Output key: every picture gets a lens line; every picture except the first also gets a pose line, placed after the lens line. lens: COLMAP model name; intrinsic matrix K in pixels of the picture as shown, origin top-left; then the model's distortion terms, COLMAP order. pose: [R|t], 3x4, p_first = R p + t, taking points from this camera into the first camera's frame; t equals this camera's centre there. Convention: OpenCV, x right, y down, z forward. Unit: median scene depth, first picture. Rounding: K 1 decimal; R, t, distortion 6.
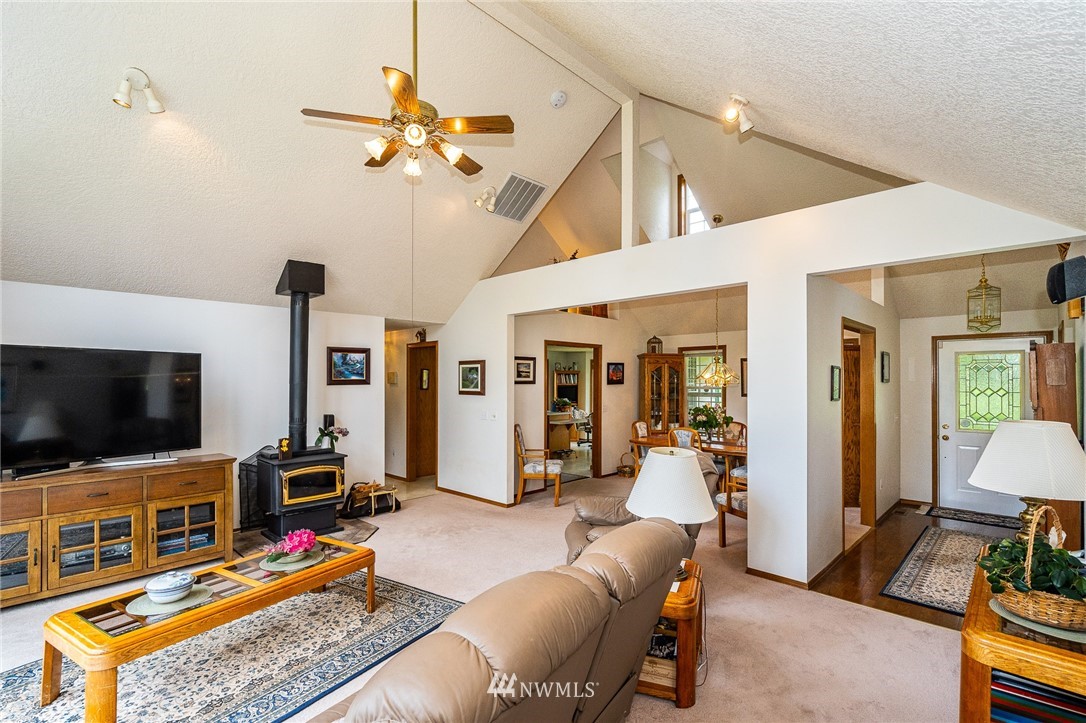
lens RADIAL K [[505.4, 0, 543.9], [0, 505.4, 379.3], [0, 0, 1]] dist [-0.000788, 0.000835]
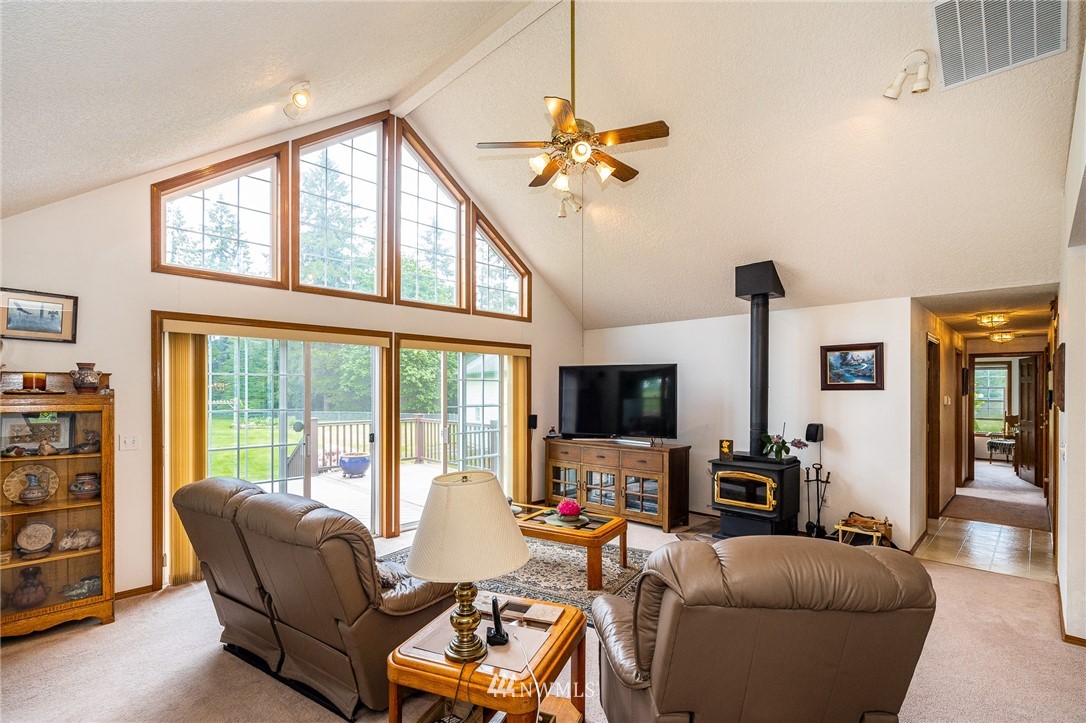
lens RADIAL K [[505.4, 0, 527.4], [0, 505.4, 390.4], [0, 0, 1]] dist [-0.000788, 0.000835]
pose [[-0.011601, 0.003856, -0.999925, 0.838157], [0.004677, 0.999982, 0.003802, 0.011429], [0.999922, -0.004633, -0.011619, 0.927475]]
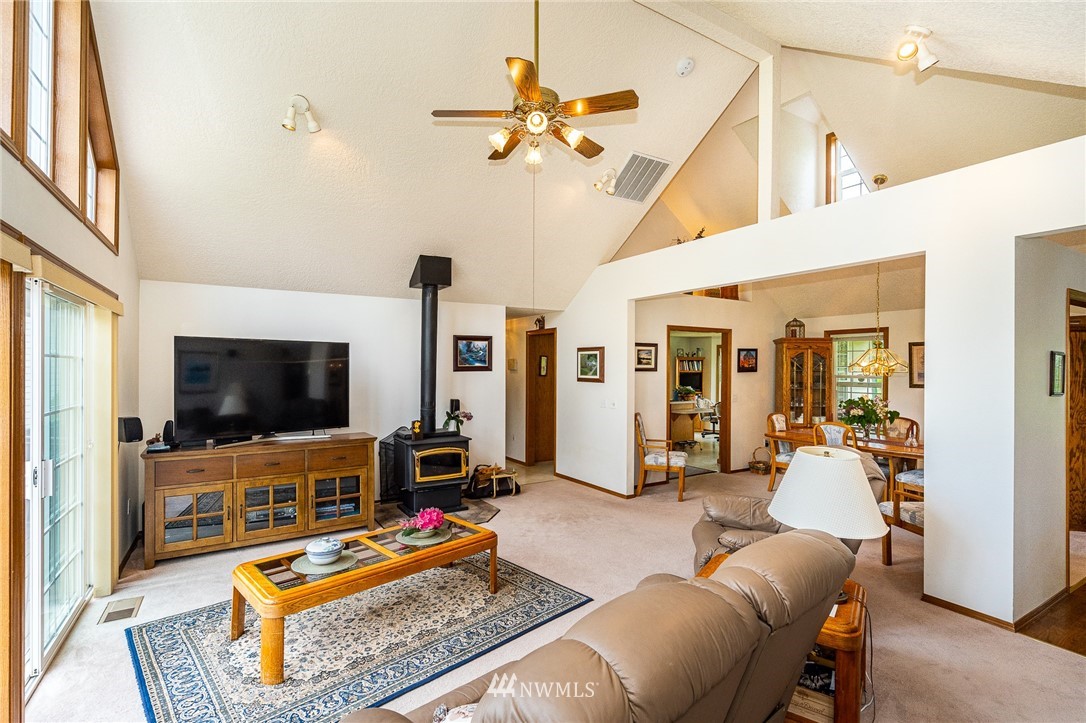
lens RADIAL K [[505.4, 0, 531.9], [0, 505.4, 365.4], [0, 0, 1]] dist [-0.000788, 0.000835]
pose [[0.968804, 0.000706, -0.247825, -0.011906], [-0.000628, 1.000000, 0.000393, -0.002928], [0.247826, -0.000225, 0.968805, 0.022425]]
